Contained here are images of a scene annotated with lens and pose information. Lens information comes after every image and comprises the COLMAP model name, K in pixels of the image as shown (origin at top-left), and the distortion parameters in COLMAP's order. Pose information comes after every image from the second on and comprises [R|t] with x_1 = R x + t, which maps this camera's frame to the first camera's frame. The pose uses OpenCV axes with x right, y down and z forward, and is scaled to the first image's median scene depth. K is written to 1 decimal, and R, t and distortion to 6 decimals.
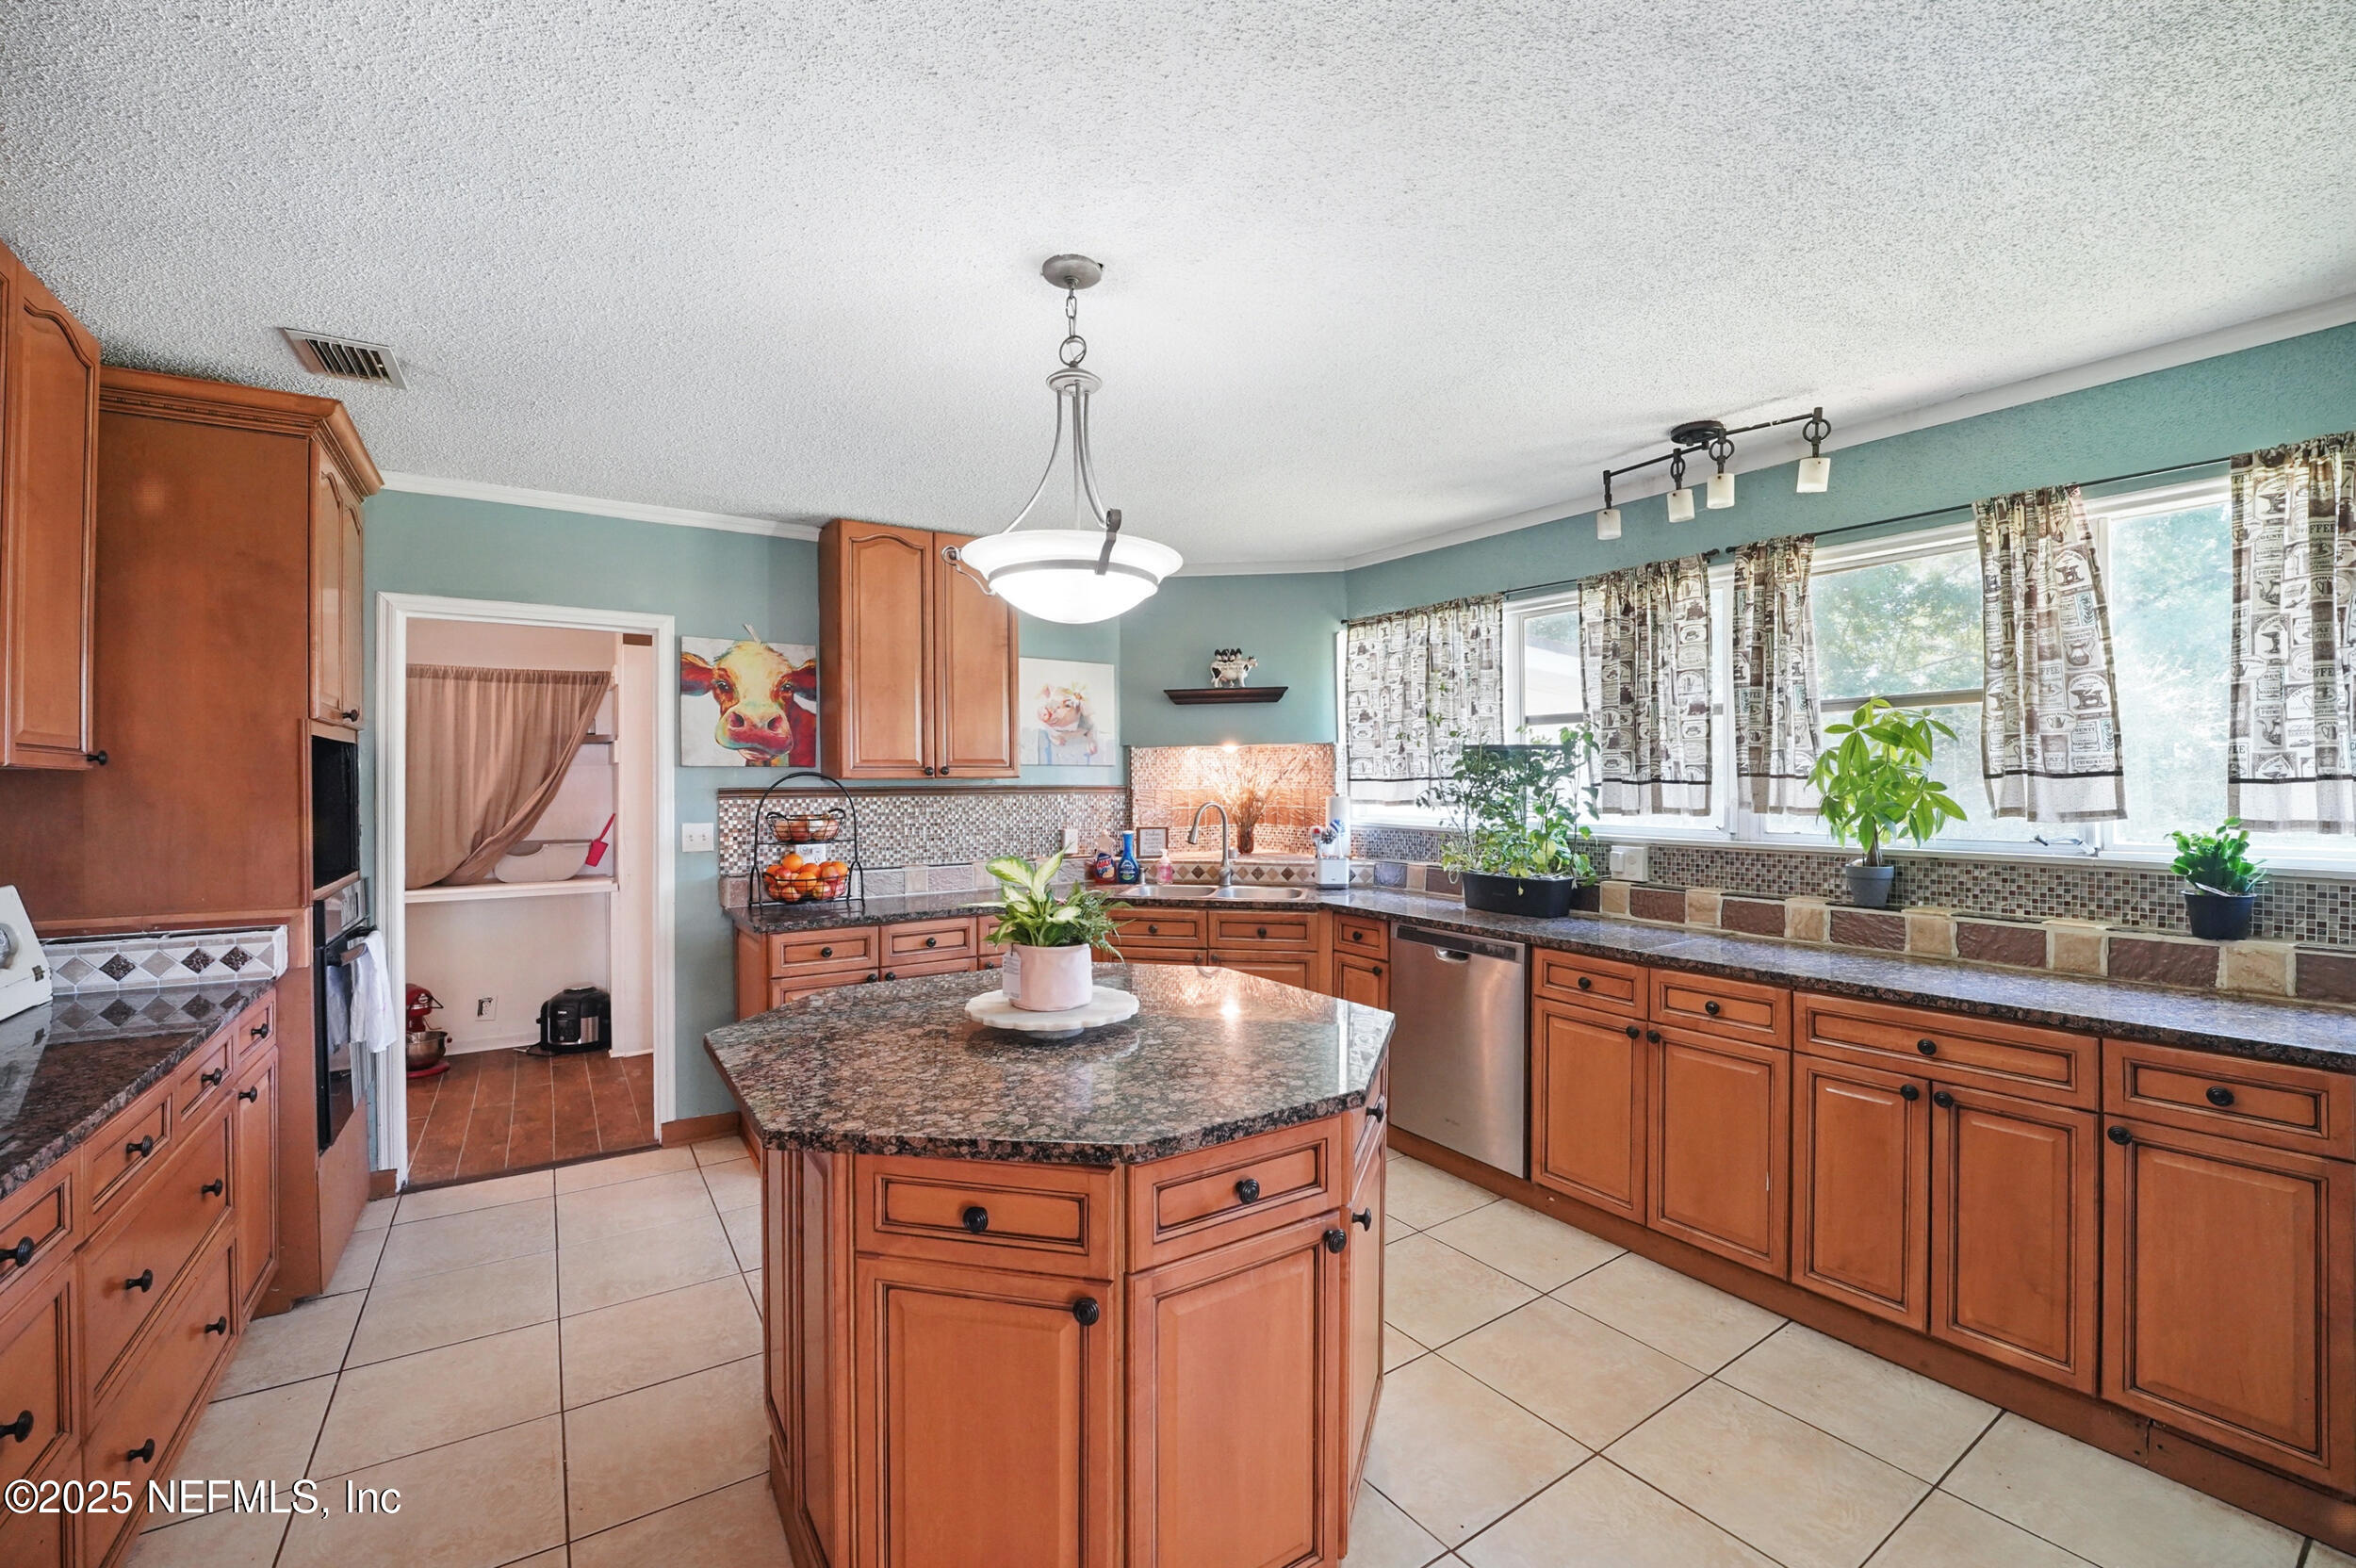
lens RADIAL K [[970.9, 0, 1178.0], [0, 970.9, 784.0], [0, 0, 1]] dist [-0.016034, -0.000187]
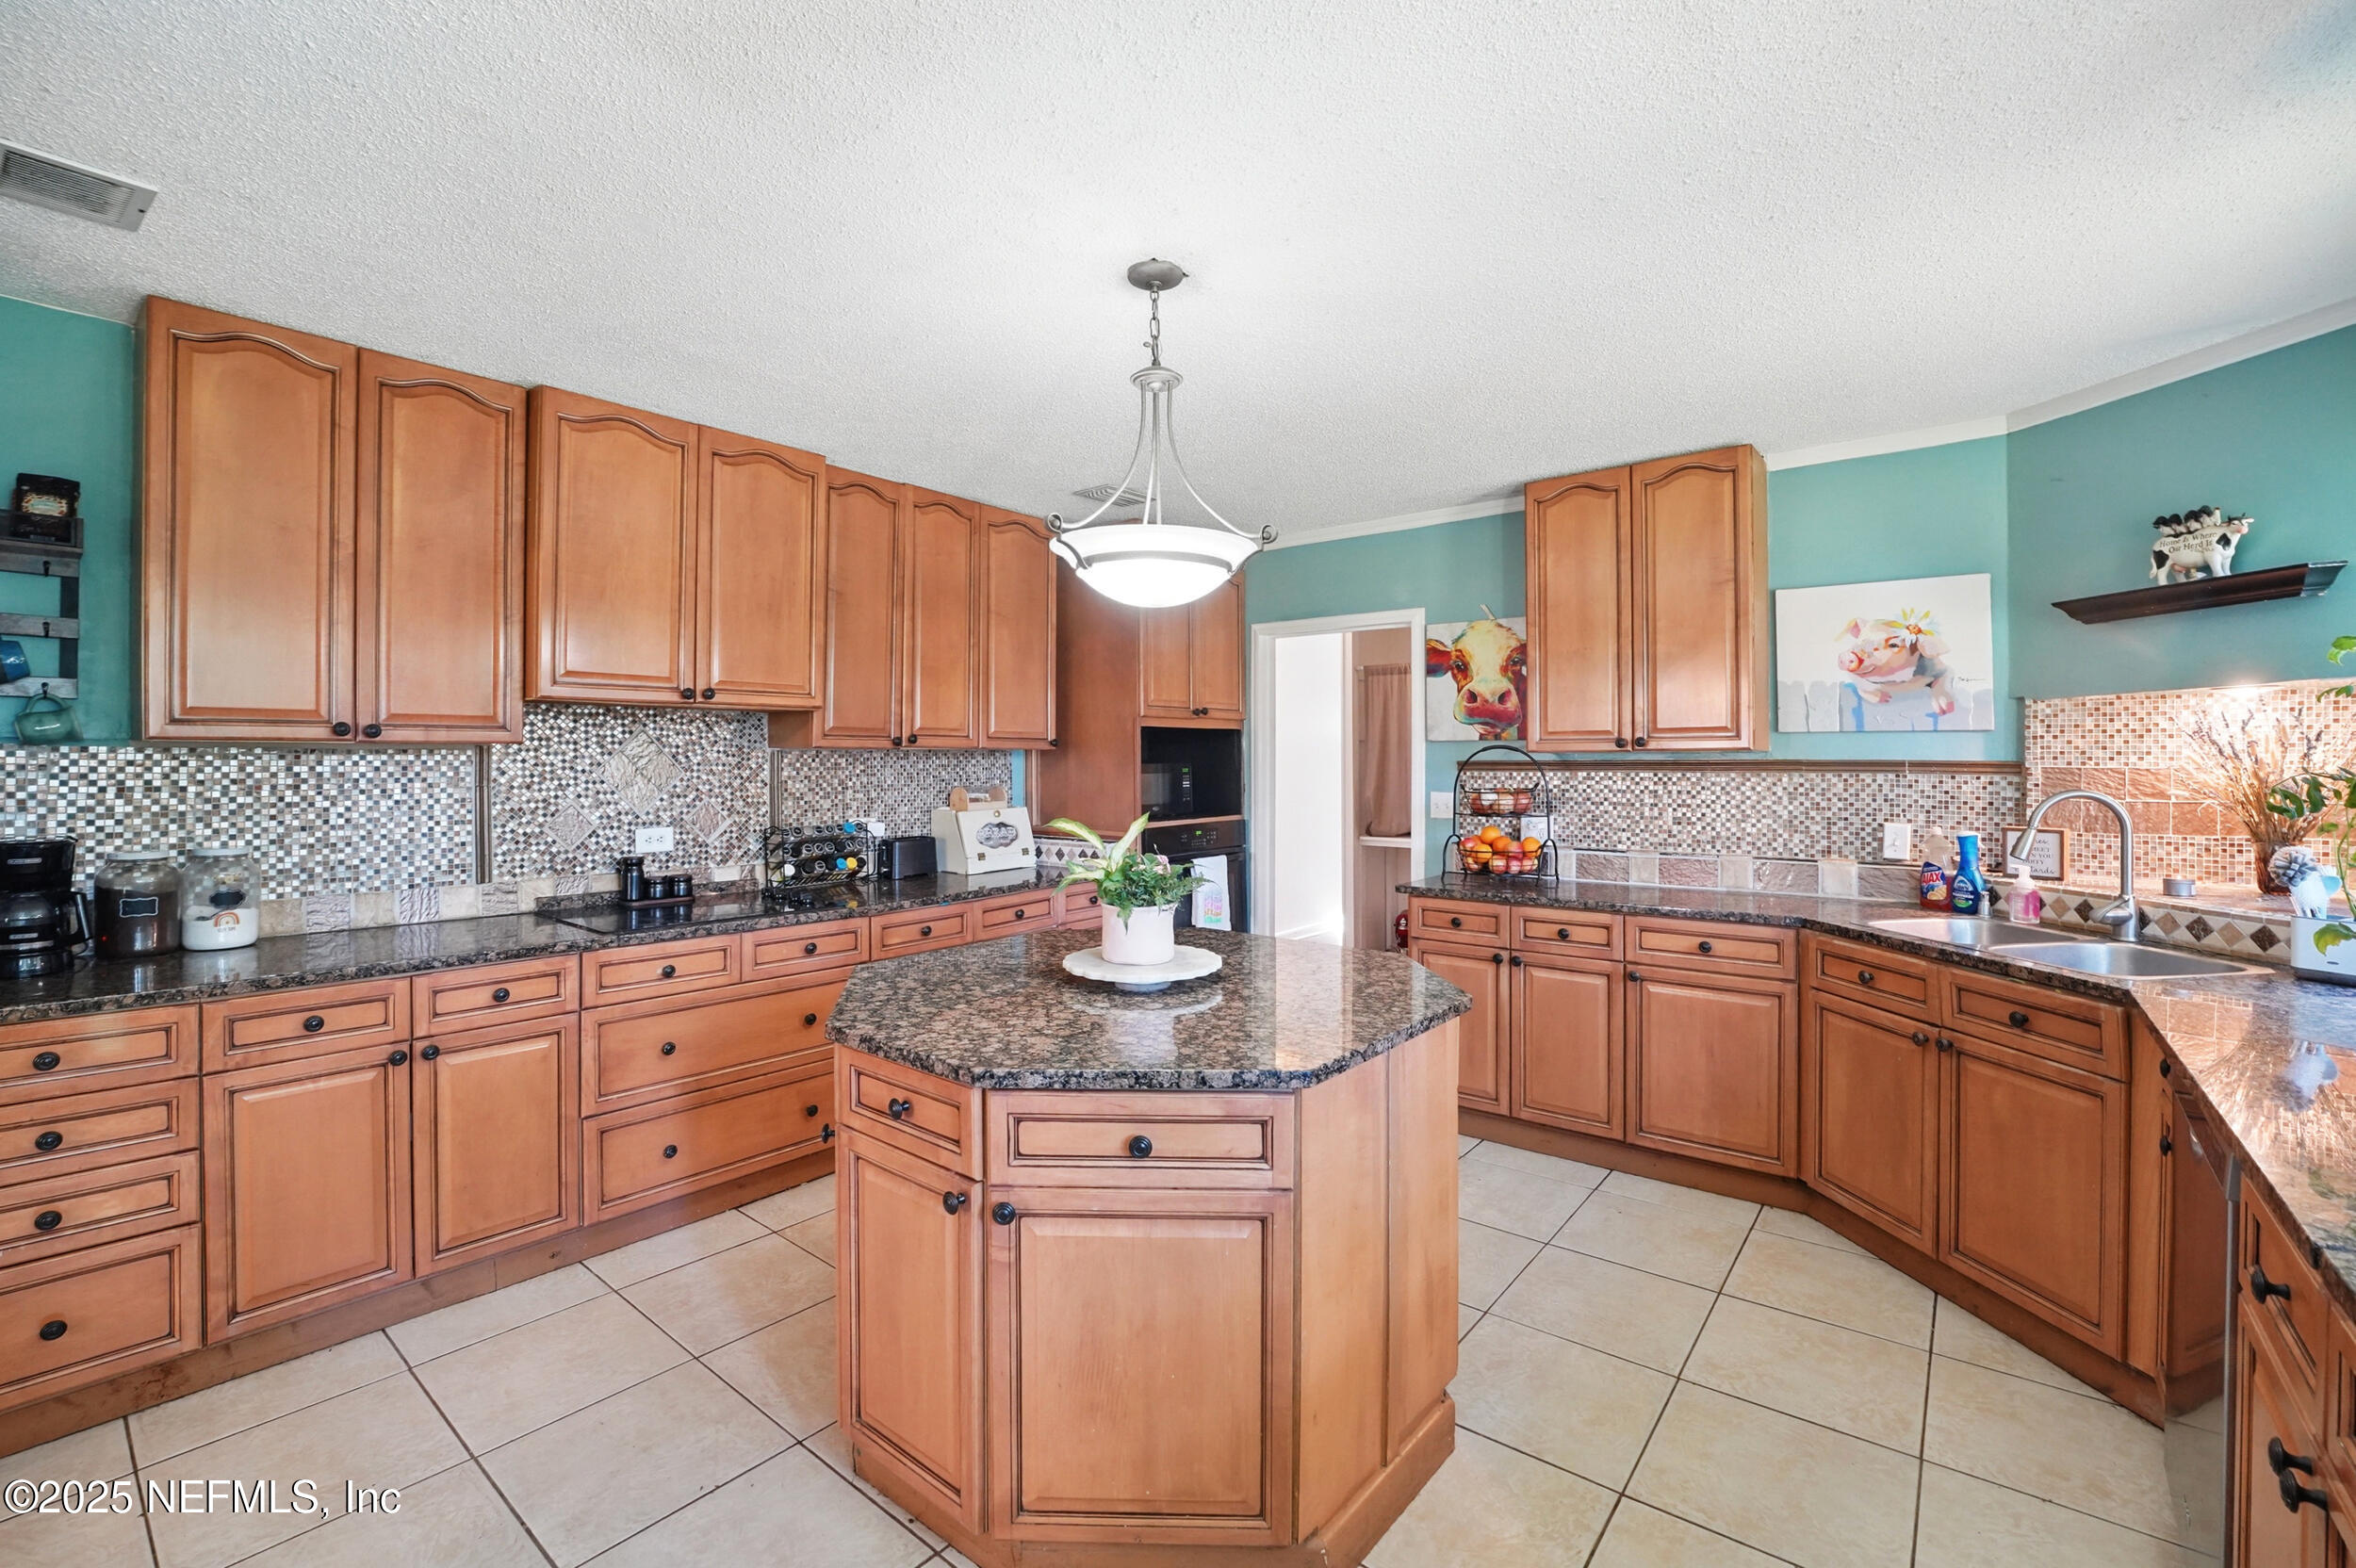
lens RADIAL K [[970.9, 0, 1178.0], [0, 970.9, 784.0], [0, 0, 1]] dist [-0.016034, -0.000187]
pose [[0.323277, 0.030438, -0.945815, 0.442127], [0.000186, 0.999480, 0.032229, -0.004529], [0.946304, -0.010594, 0.323104, 0.345005]]
